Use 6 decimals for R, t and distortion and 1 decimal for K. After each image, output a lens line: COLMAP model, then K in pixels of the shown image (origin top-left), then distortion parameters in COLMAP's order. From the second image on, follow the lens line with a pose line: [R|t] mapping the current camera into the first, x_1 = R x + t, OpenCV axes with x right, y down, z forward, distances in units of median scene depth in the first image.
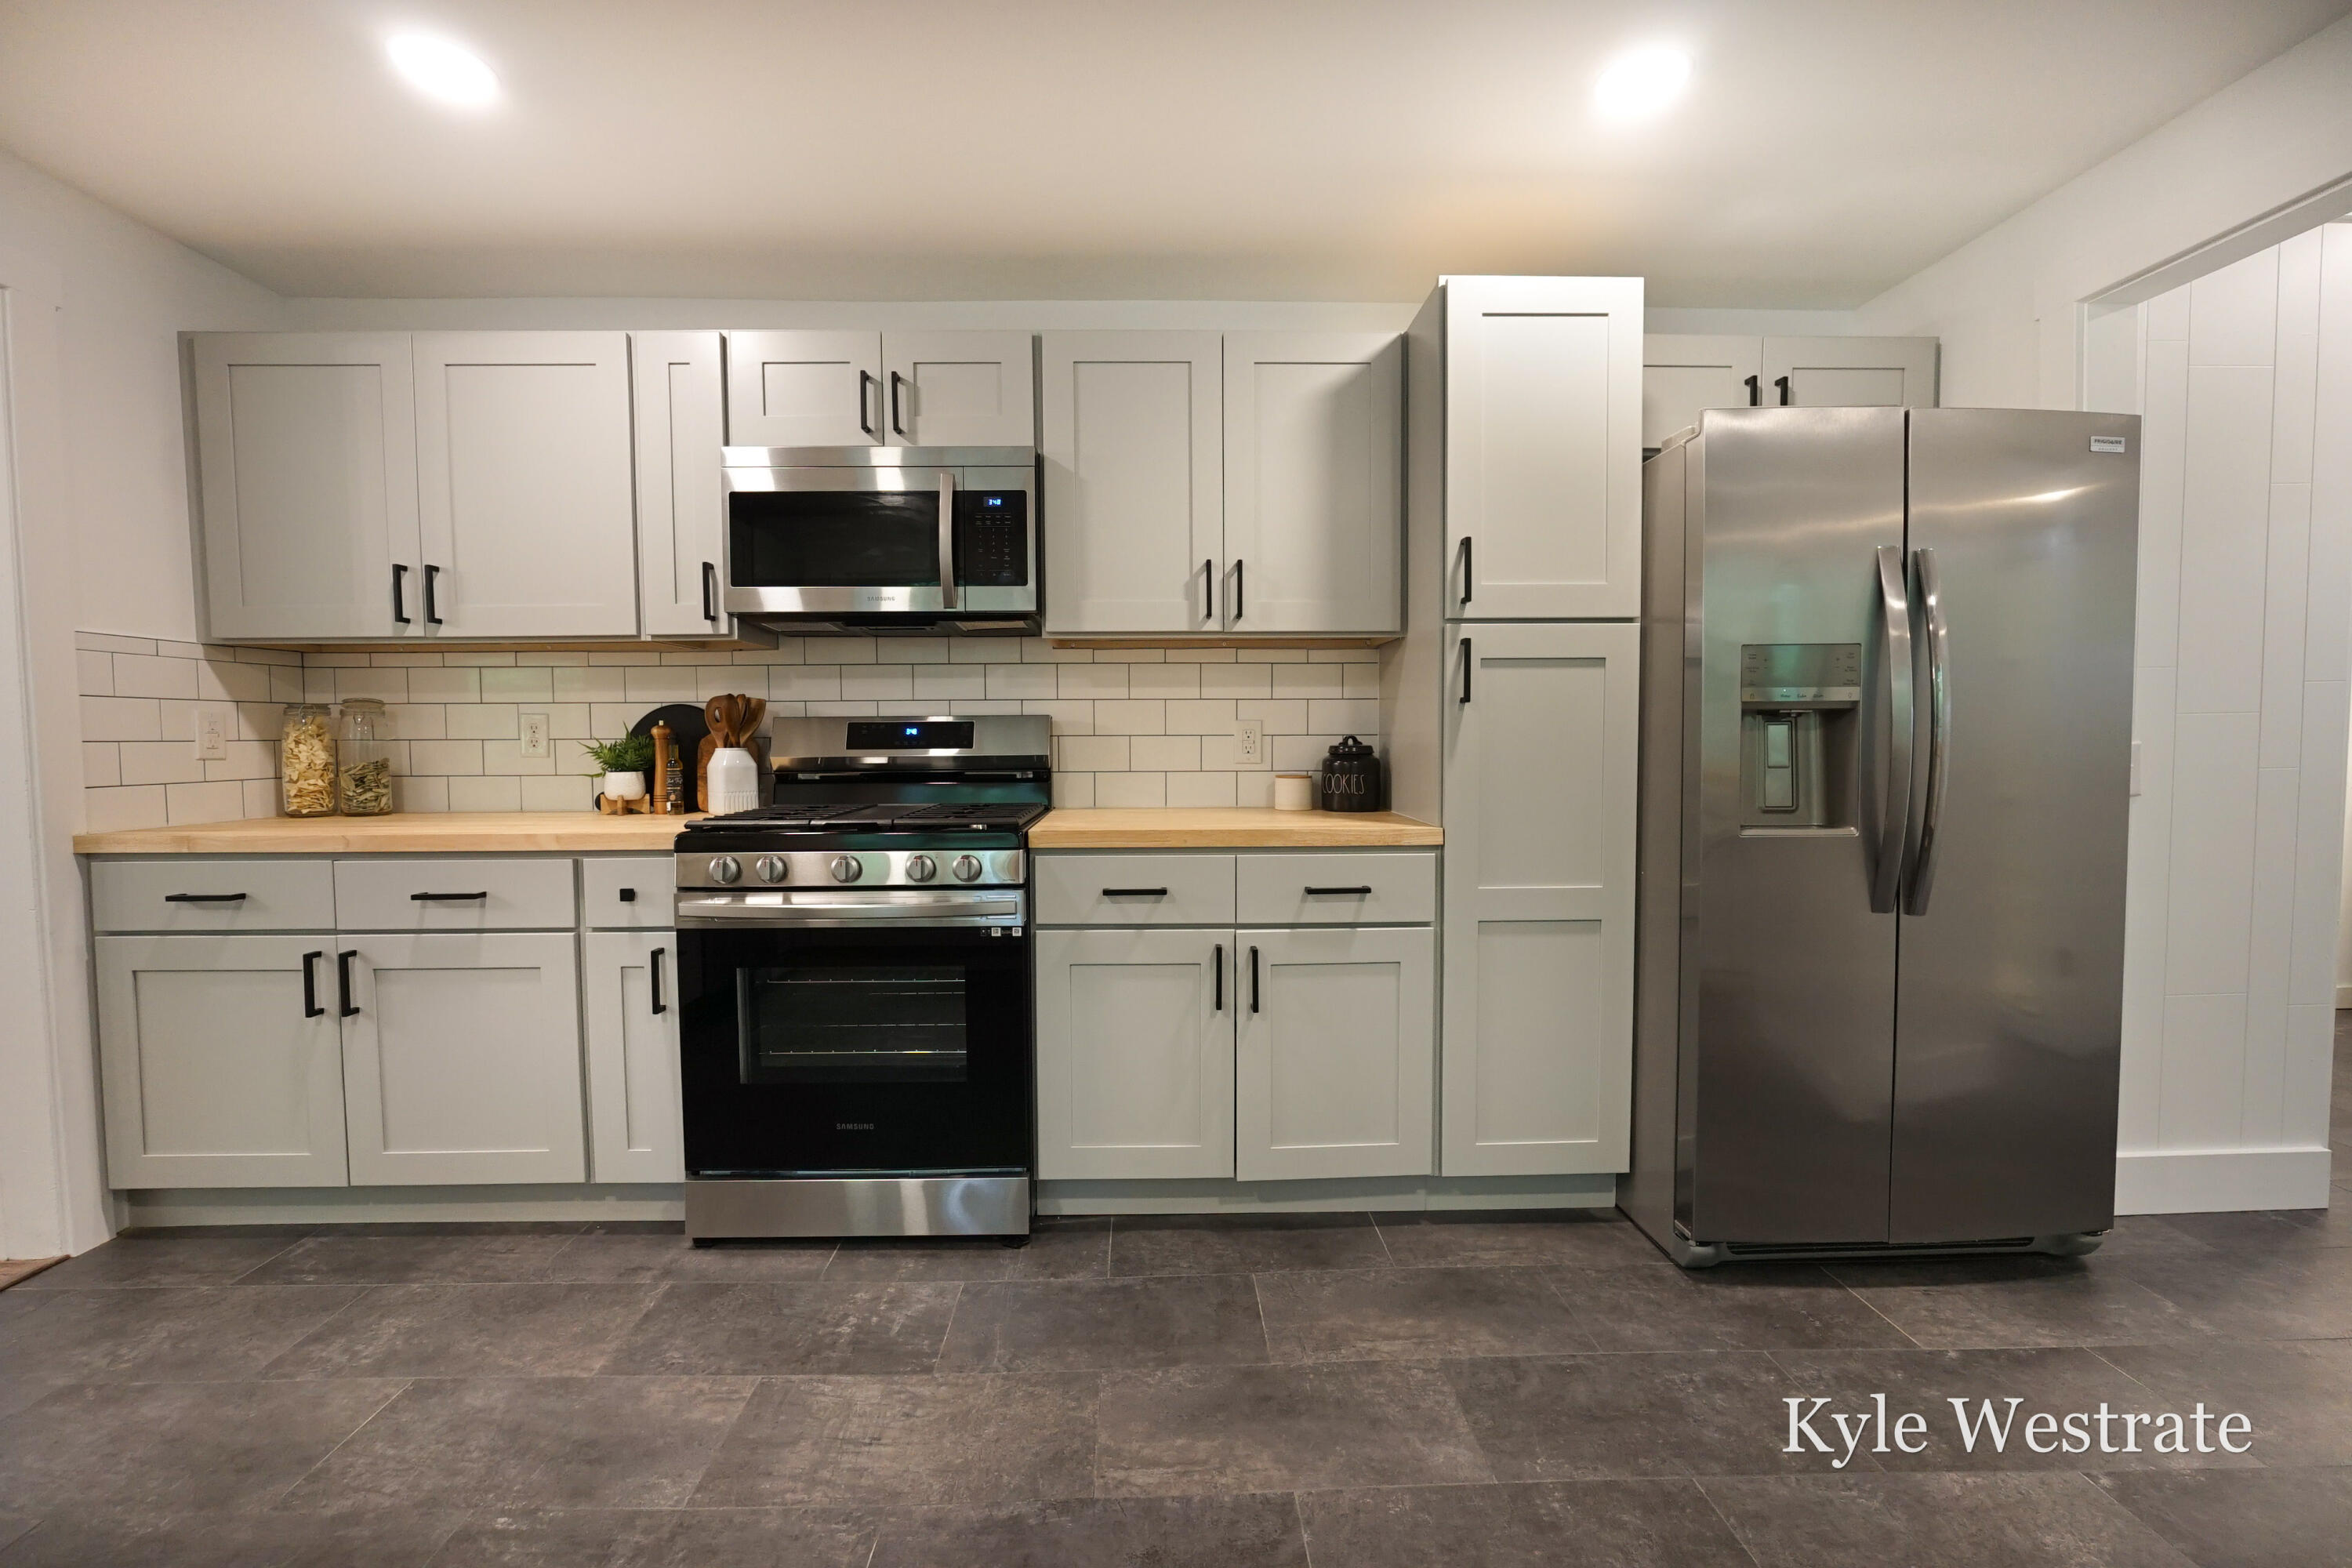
lens RADIAL K [[970.5, 0, 1185.9], [0, 970.5, 775.7], [0, 0, 1]] dist [-0.013667, 0.001413]
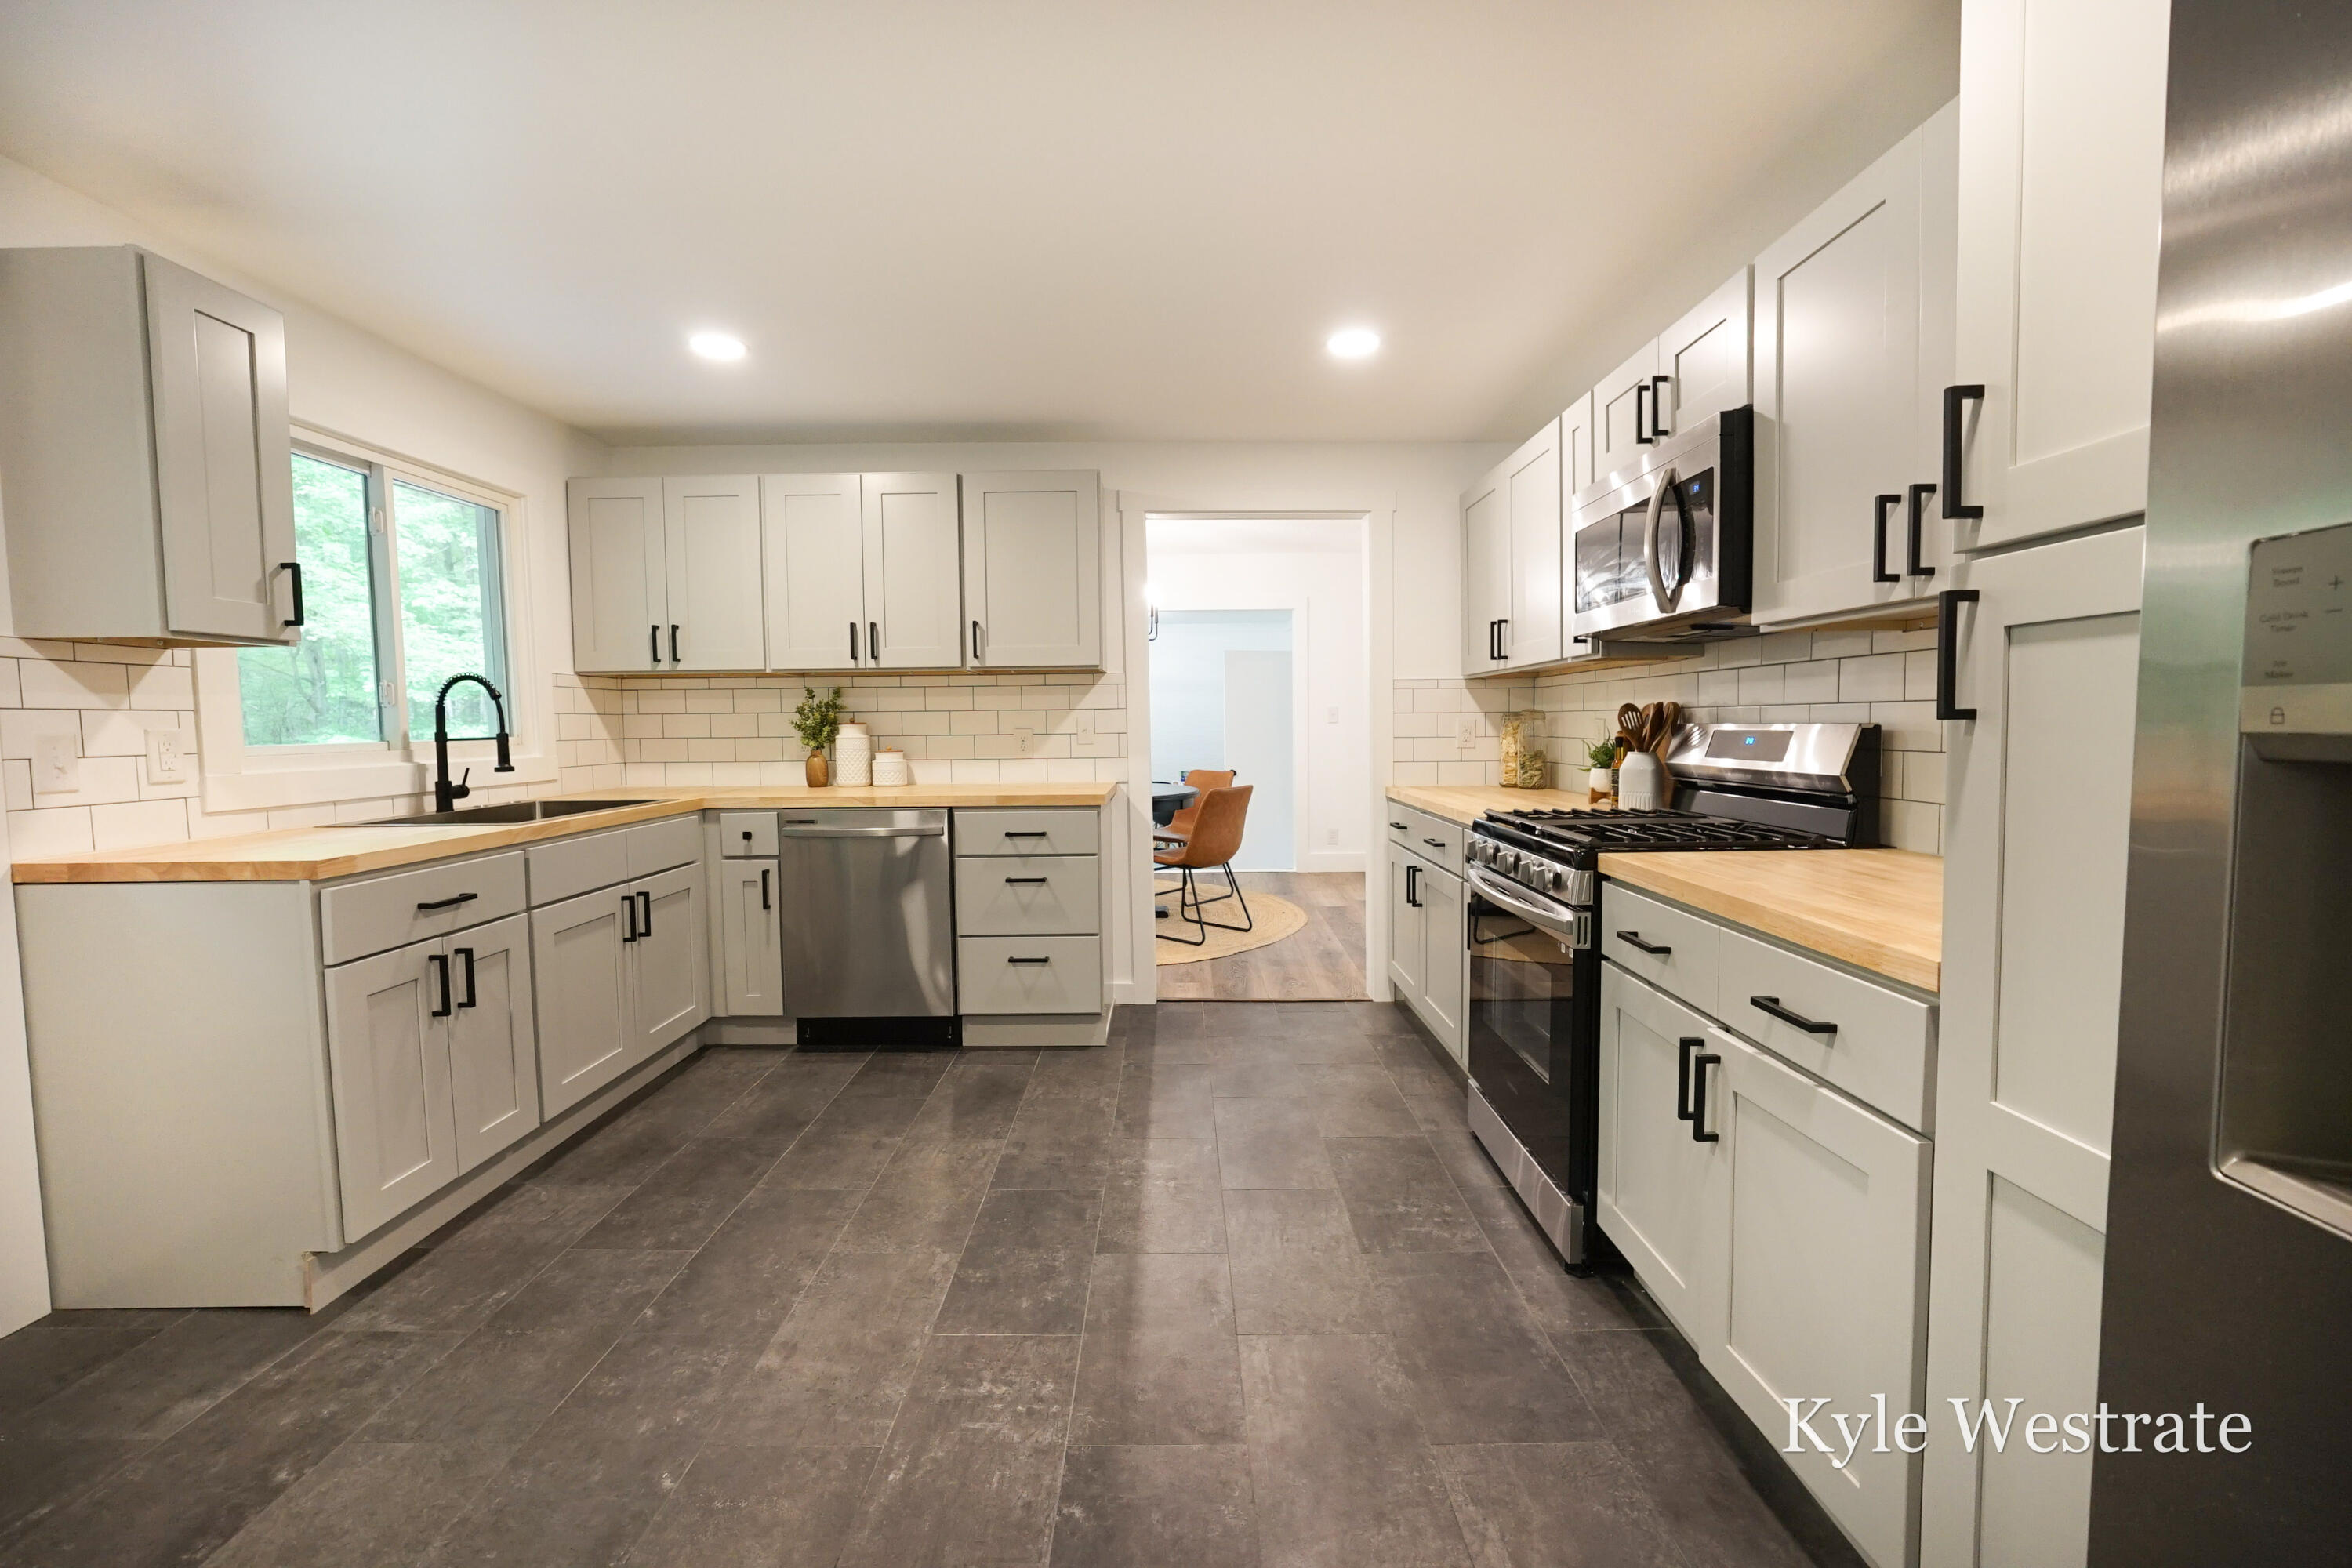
lens RADIAL K [[970.5, 0, 1187.7], [0, 970.5, 783.2], [0, 0, 1]] dist [-0.013667, 0.001413]
pose [[-0.005725, 0.068240, -0.997653, 0.777142], [-0.034452, 0.997063, 0.068397, -0.062554], [0.999390, 0.034762, -0.003357, 0.602299]]
